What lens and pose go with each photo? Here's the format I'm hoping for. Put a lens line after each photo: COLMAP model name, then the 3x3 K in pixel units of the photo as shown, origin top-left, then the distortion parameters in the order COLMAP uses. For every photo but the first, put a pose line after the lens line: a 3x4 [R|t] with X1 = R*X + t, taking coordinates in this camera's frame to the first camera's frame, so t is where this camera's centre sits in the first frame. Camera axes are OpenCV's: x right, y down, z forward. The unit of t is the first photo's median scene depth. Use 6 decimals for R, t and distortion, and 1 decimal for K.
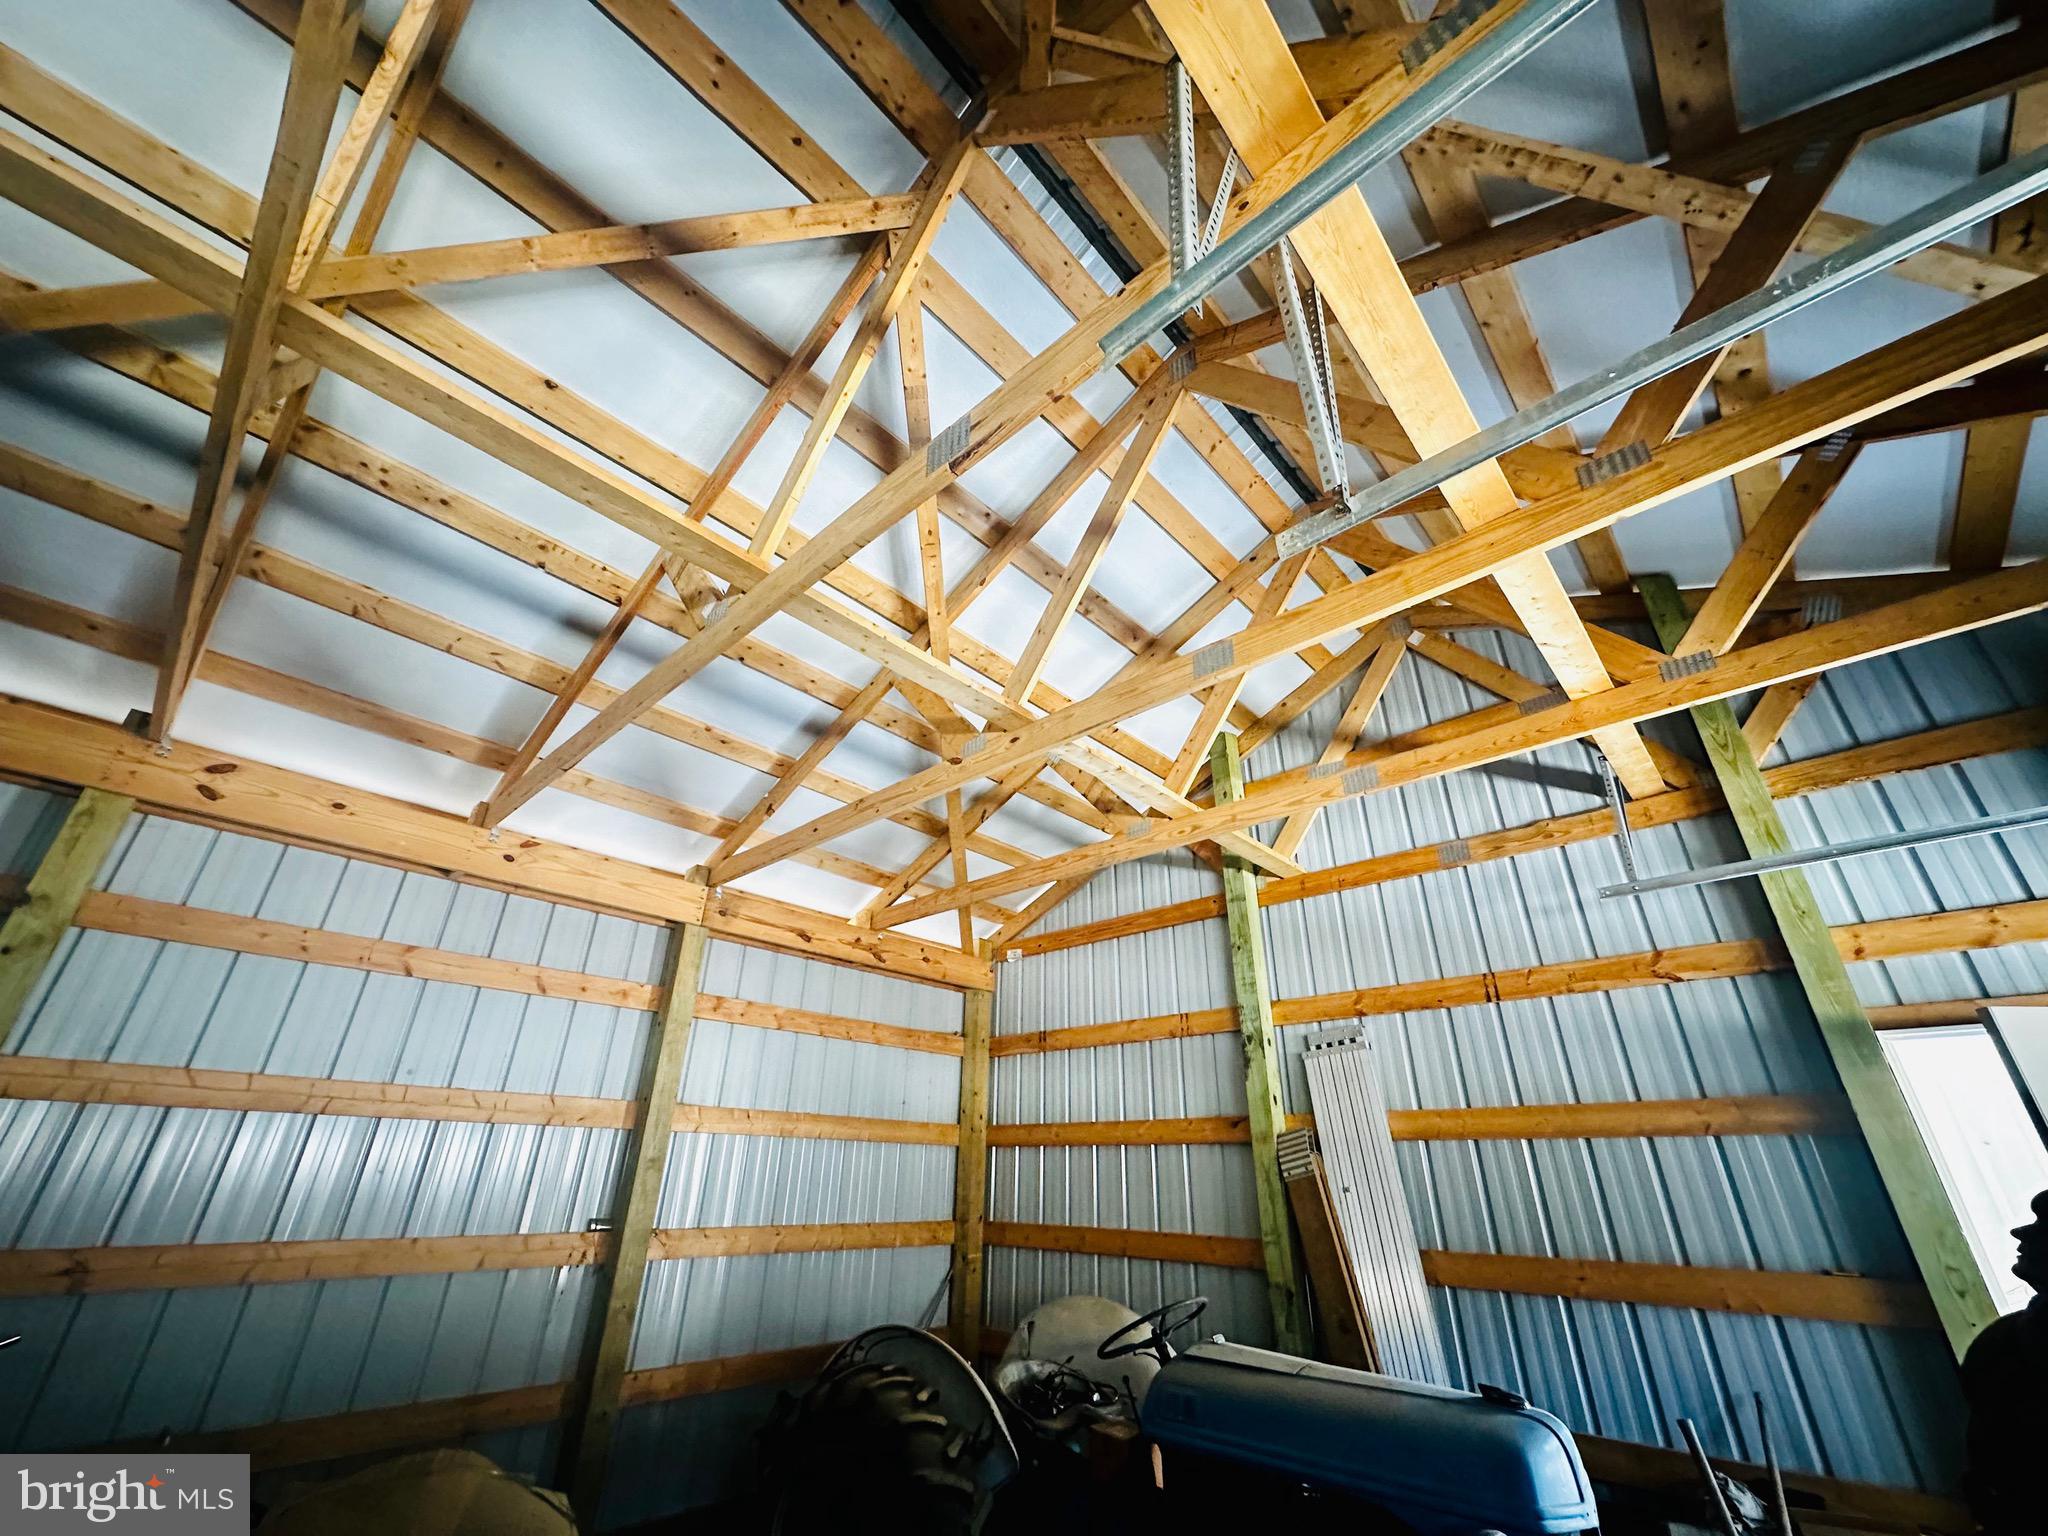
lens RADIAL K [[803.4, 0, 1024.0], [0, 803.4, 768.0], [0, 0, 1]] dist [-0.022908, 0.003776]
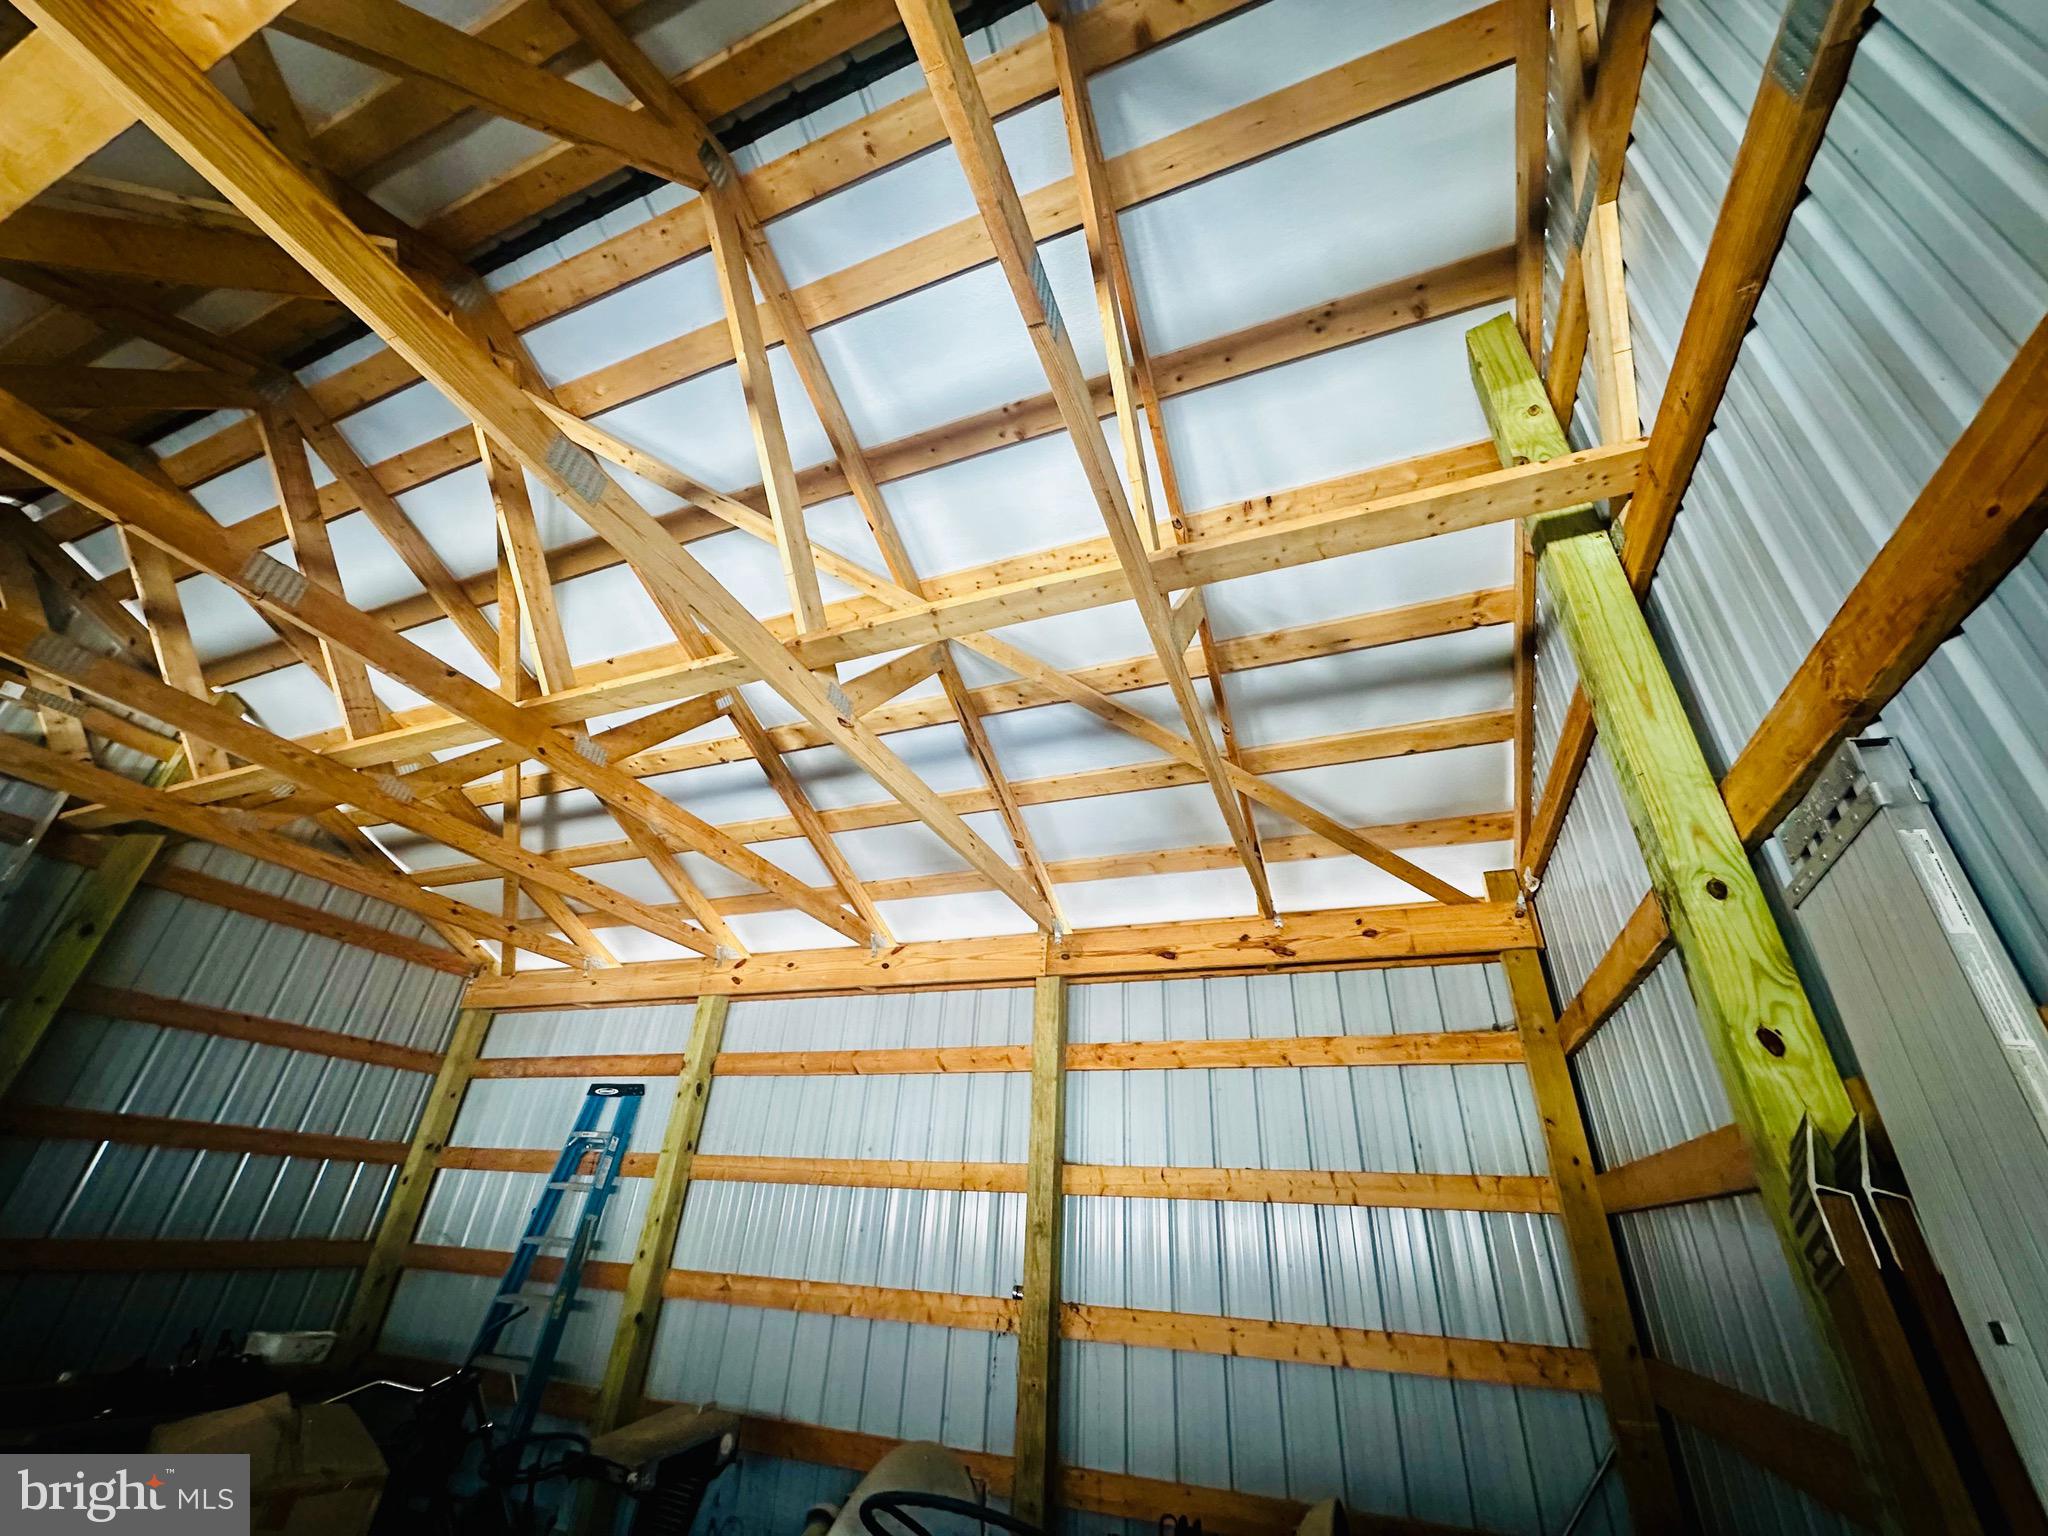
lens RADIAL K [[803.4, 0, 1024.0], [0, 803.4, 768.0], [0, 0, 1]] dist [-0.022908, 0.003776]
pose [[0.361668, -0.463031, -0.809196, 0.468317], [0.374844, 0.866926, -0.328529, 0.275568], [0.853632, -0.184504, 0.487104, 0.525565]]
